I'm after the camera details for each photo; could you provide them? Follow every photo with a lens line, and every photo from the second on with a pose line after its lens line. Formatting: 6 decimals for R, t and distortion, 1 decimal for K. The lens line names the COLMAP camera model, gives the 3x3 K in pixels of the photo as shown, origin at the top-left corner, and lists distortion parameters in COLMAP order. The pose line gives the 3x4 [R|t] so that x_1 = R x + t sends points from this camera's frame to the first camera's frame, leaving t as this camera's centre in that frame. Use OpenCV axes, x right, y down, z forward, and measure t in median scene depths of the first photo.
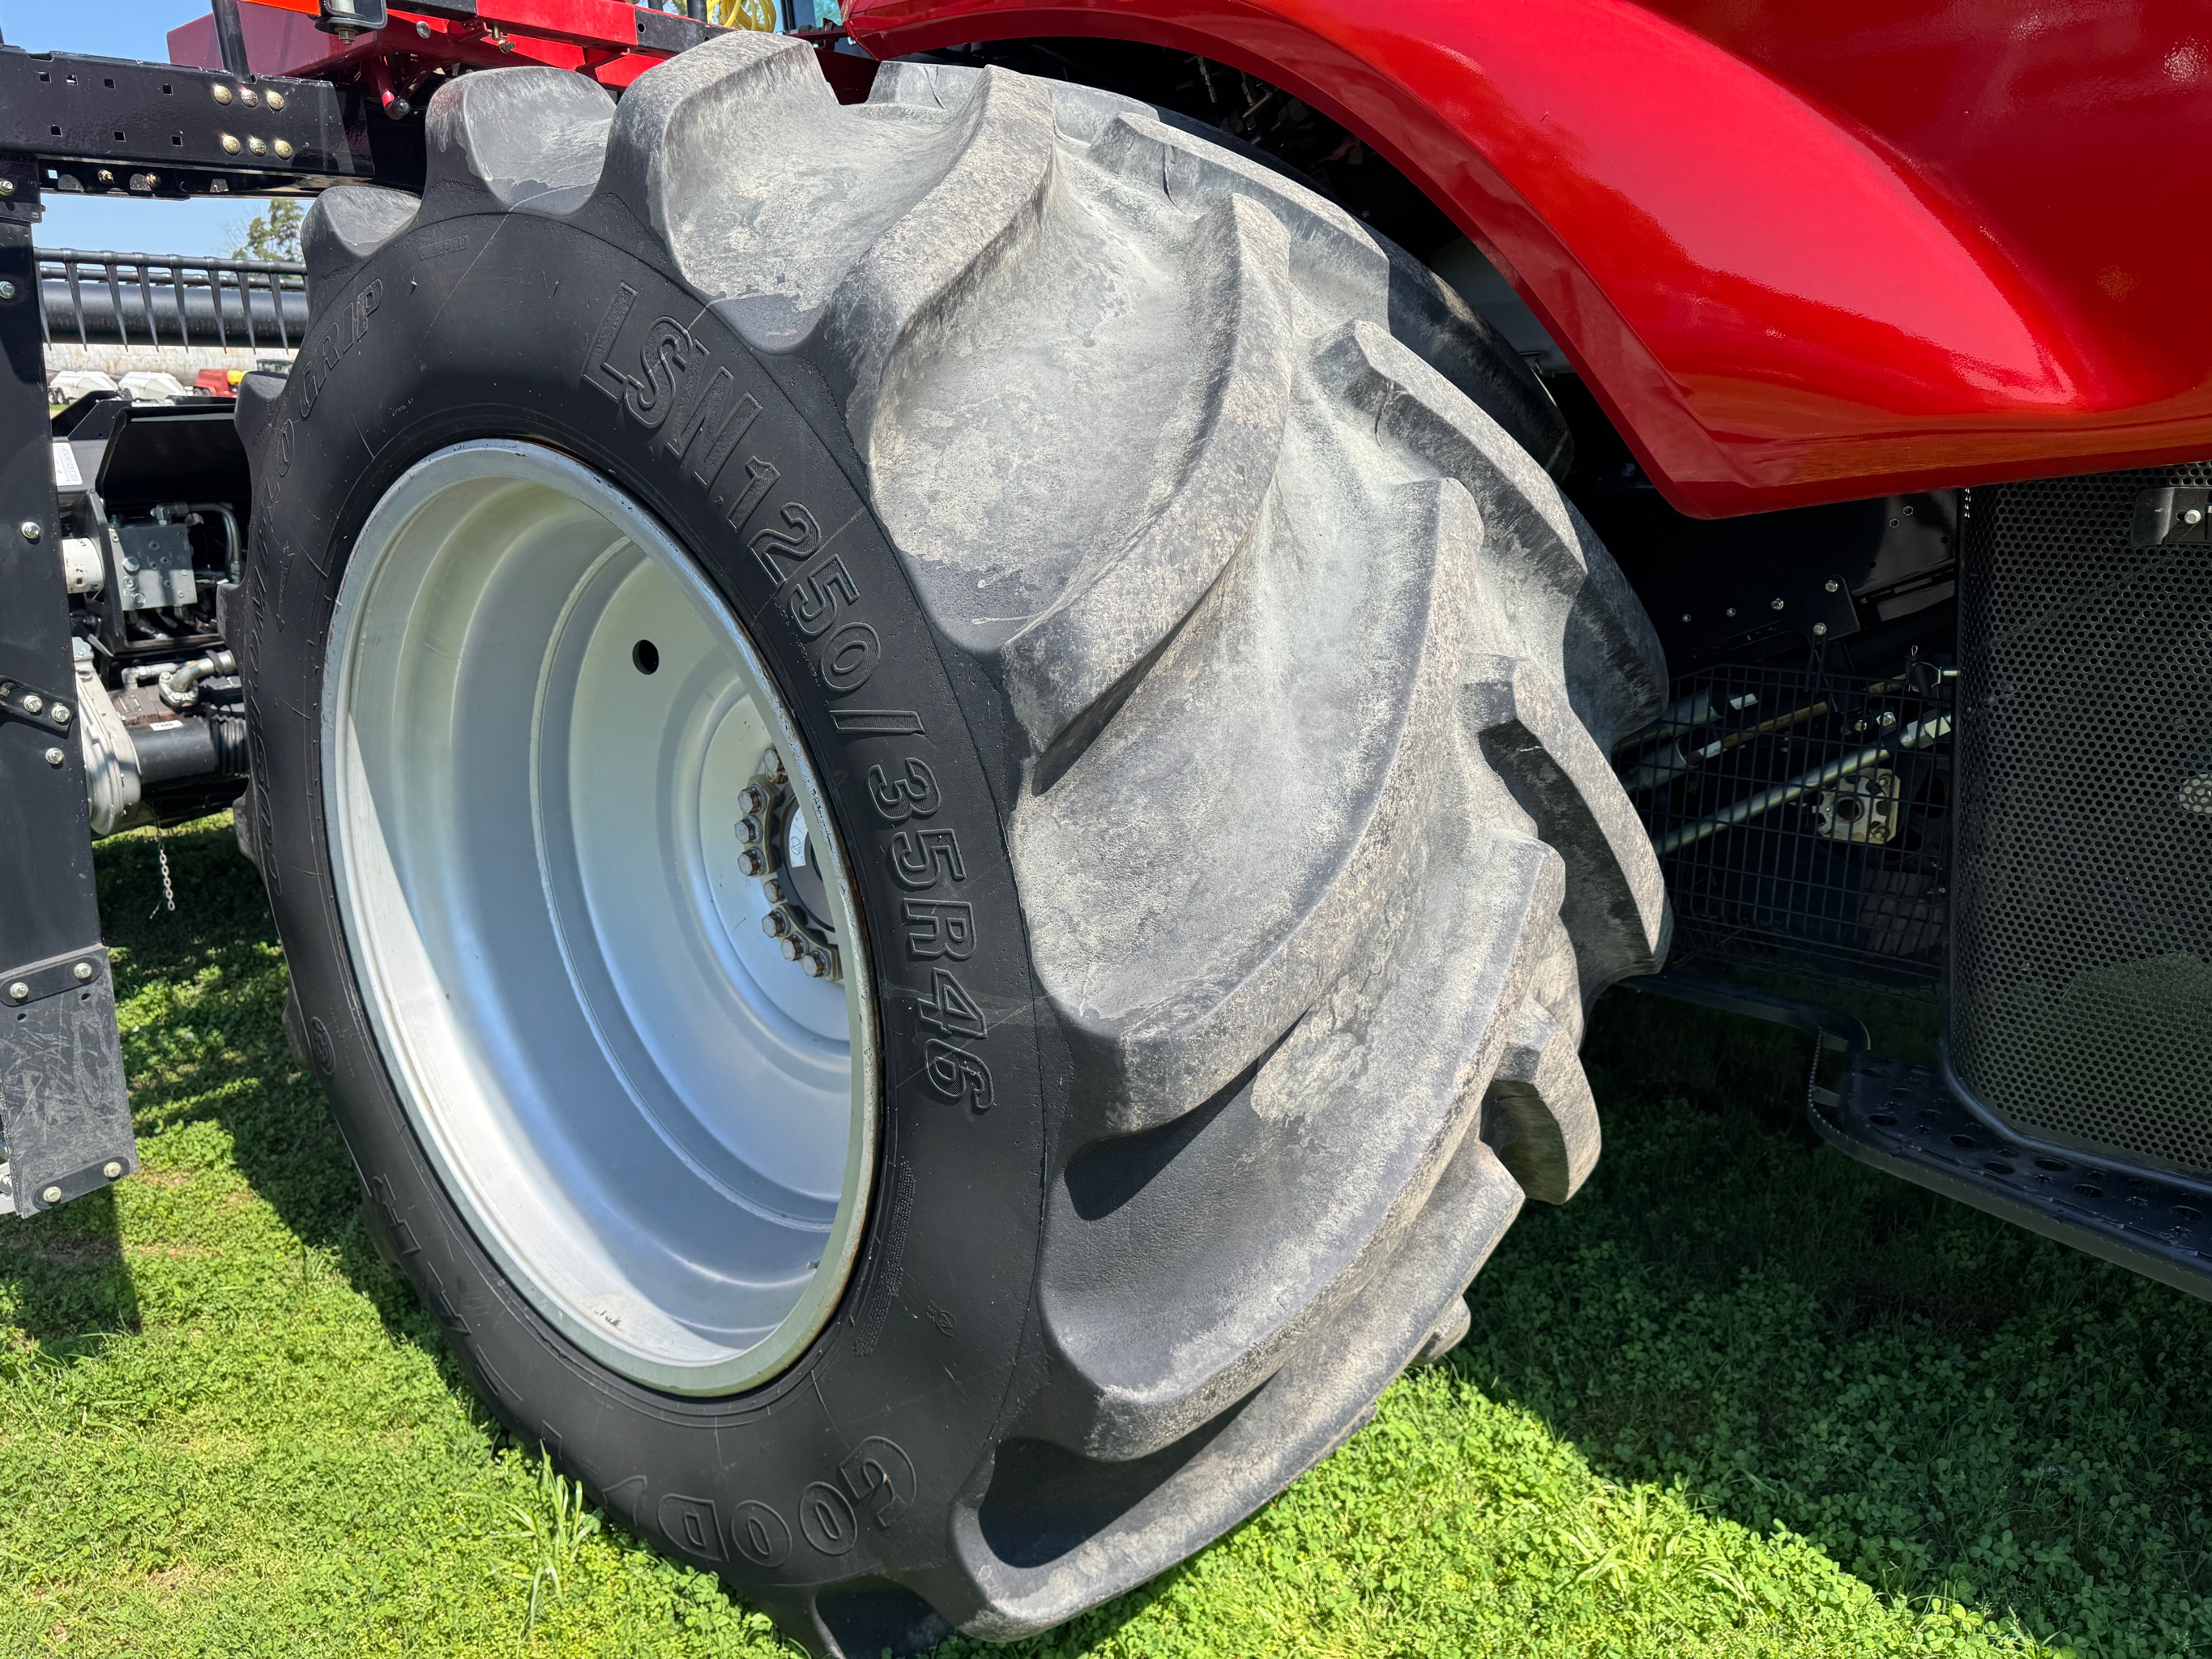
lens RADIAL K [[1573.7, 0, 1129.0], [0, 1573.7, 865.6], [0, 0, 1]] dist [0.044896, -0.038623]
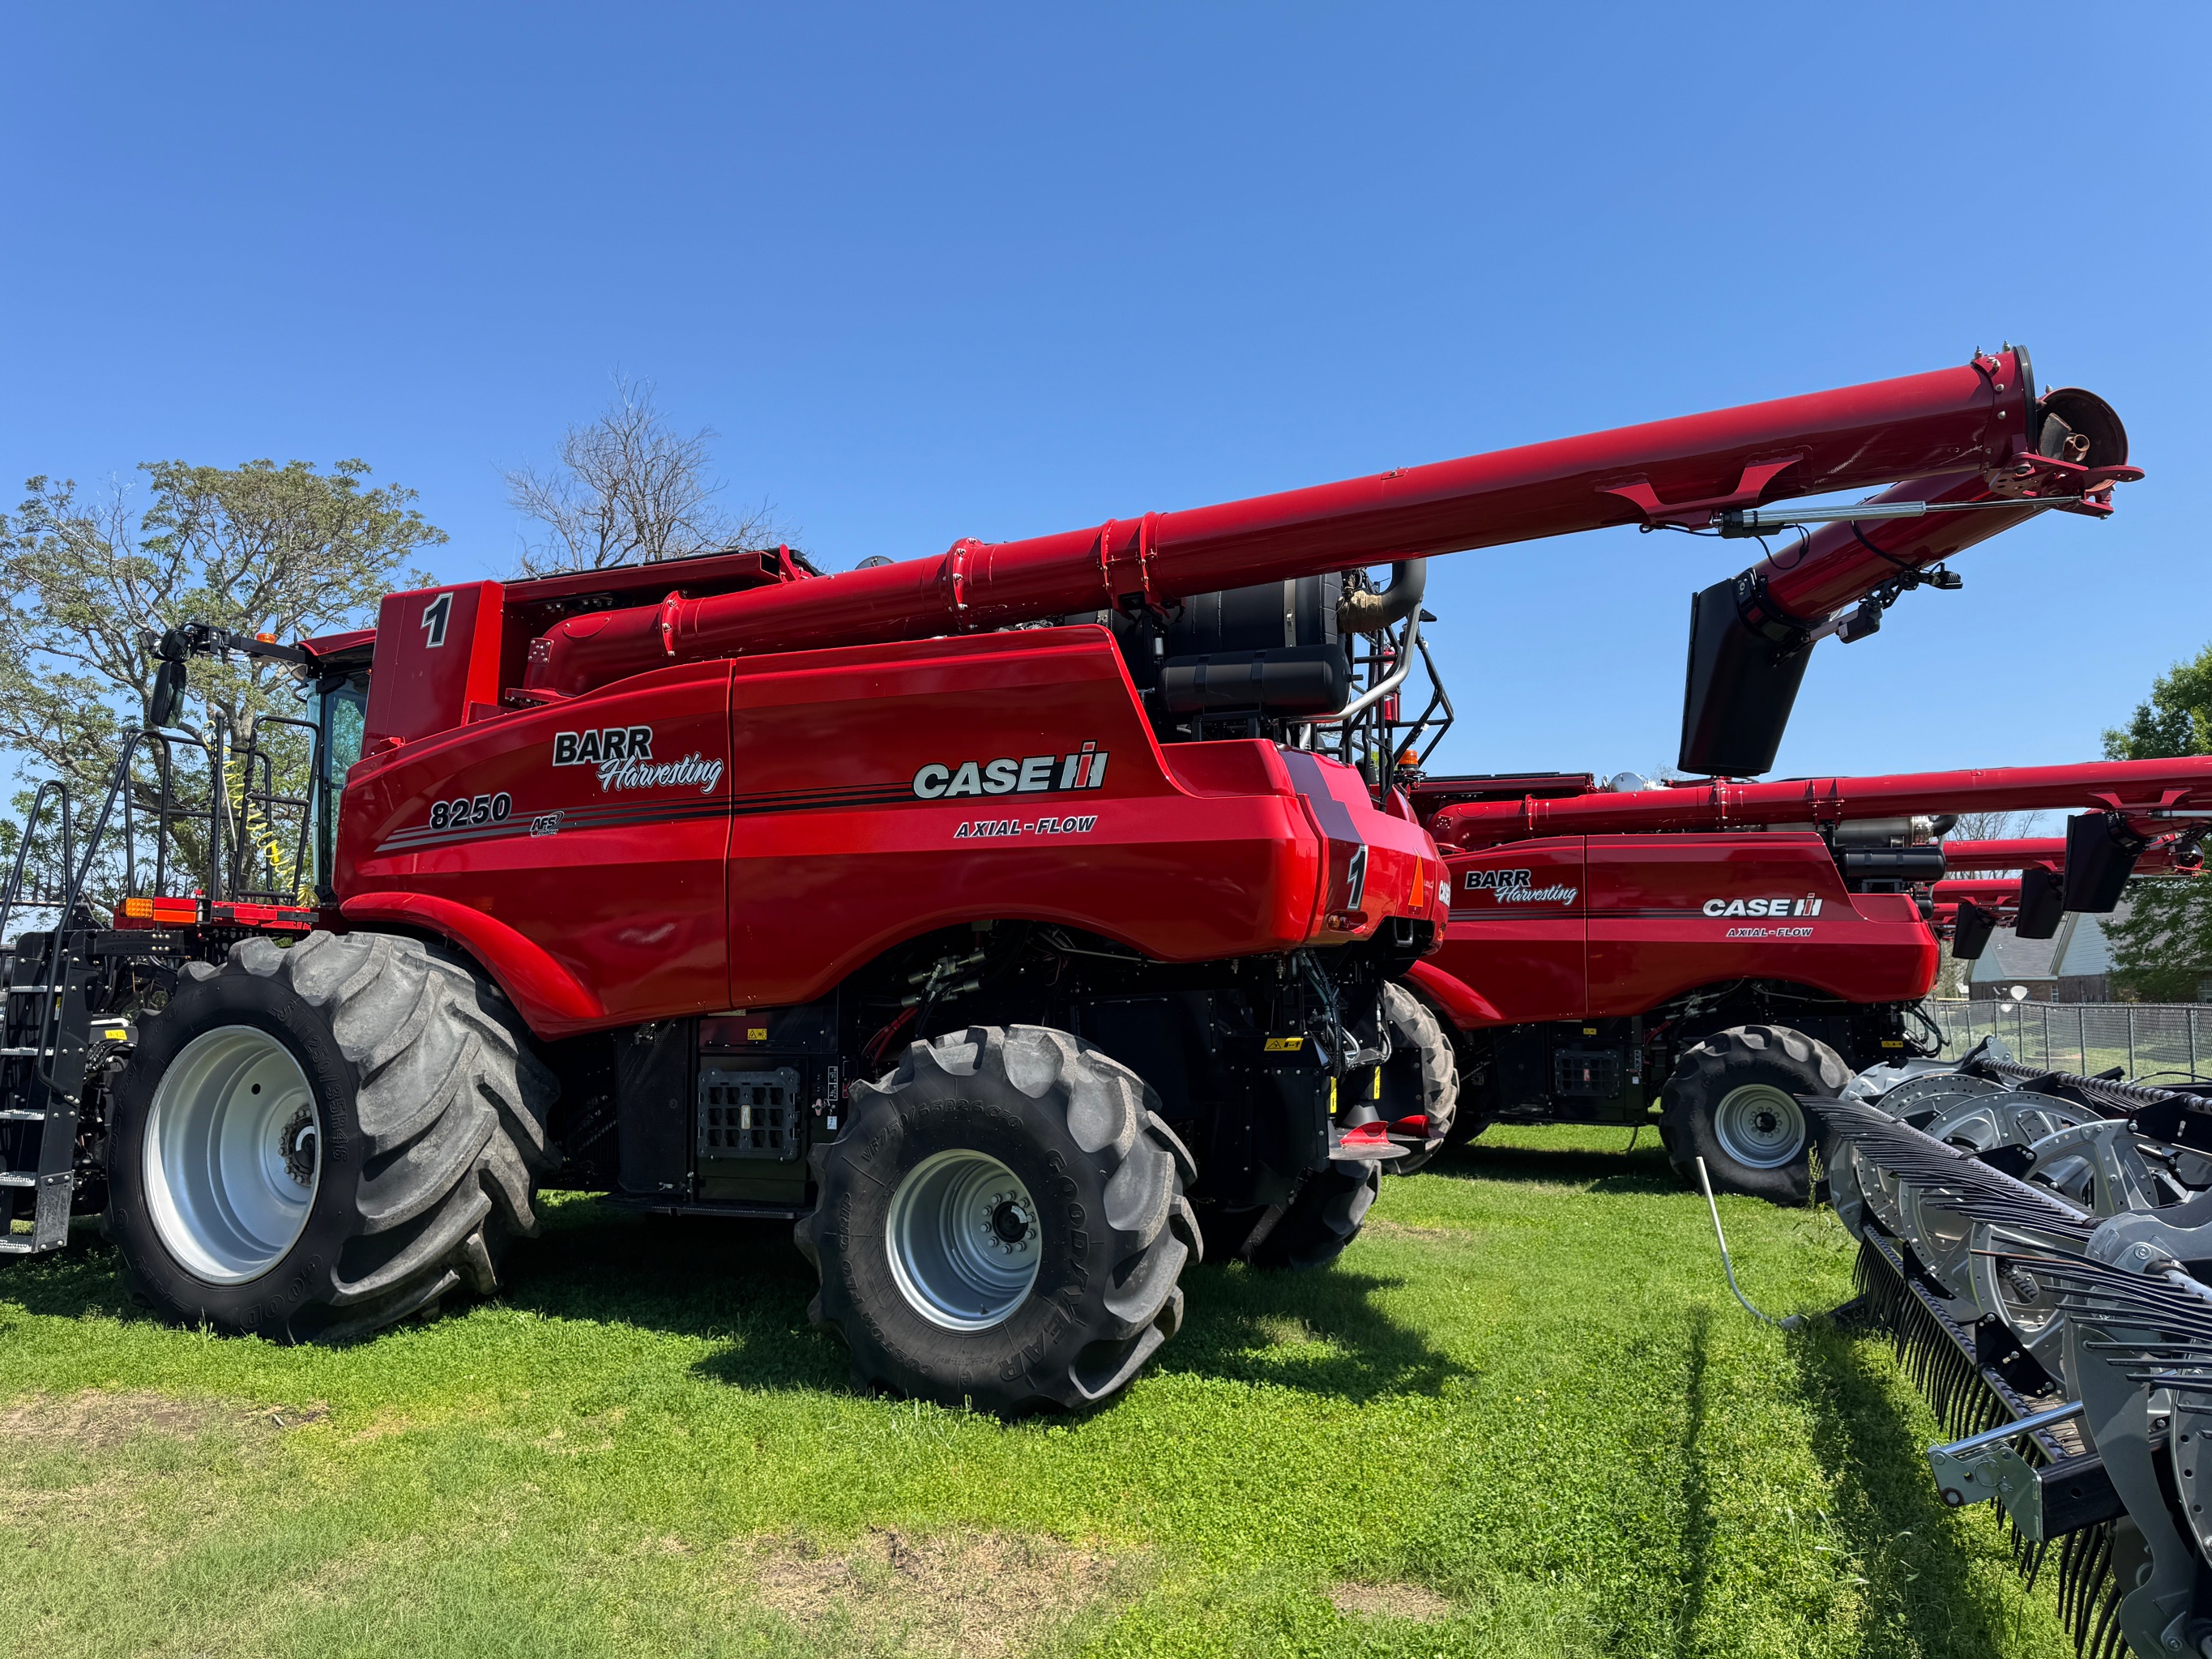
lens RADIAL K [[1543.0, 0, 1106.0], [0, 1543.0, 829.5], [0, 0, 1]] dist [0.212242, -0.414443]
pose [[0.957732, 0.032110, 0.285865, 0.682863], [0.083020, 0.920613, -0.381548, 1.213690], [-0.275423, 0.389154, 0.879035, -4.087717]]
